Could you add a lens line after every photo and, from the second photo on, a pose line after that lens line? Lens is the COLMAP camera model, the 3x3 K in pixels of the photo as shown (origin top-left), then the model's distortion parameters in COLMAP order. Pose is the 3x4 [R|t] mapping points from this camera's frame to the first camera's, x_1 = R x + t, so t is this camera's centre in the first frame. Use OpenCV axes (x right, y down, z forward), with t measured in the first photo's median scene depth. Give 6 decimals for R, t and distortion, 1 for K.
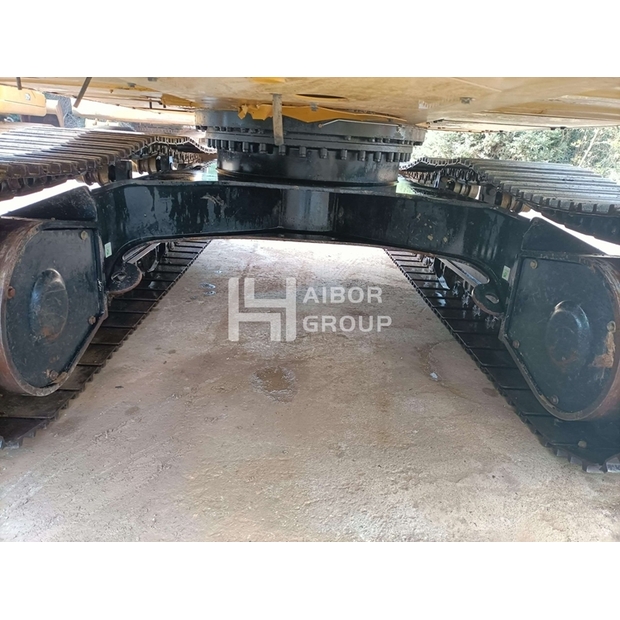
lens RADIAL K [[462.9, 0, 309.9], [0, 462.9, 309.8], [0, 0, 1]] dist [0.044468, 0.000842]
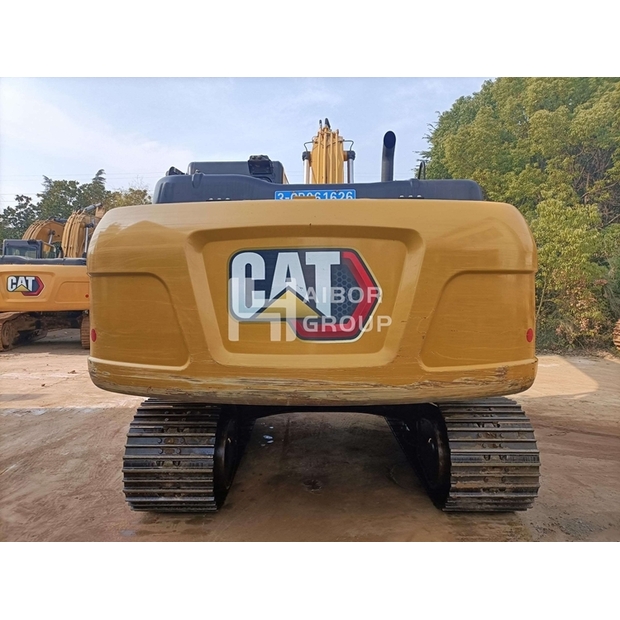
lens RADIAL K [[462.9, 0, 310.0], [0, 462.9, 310.4], [0, 0, 1]] dist [0.044468, 0.000842]
pose [[0.997346, -0.067787, -0.026567, 0.019517], [0.057304, 0.955947, -0.287892, 0.004416], [0.044911, 0.285606, 0.957294, -1.209135]]
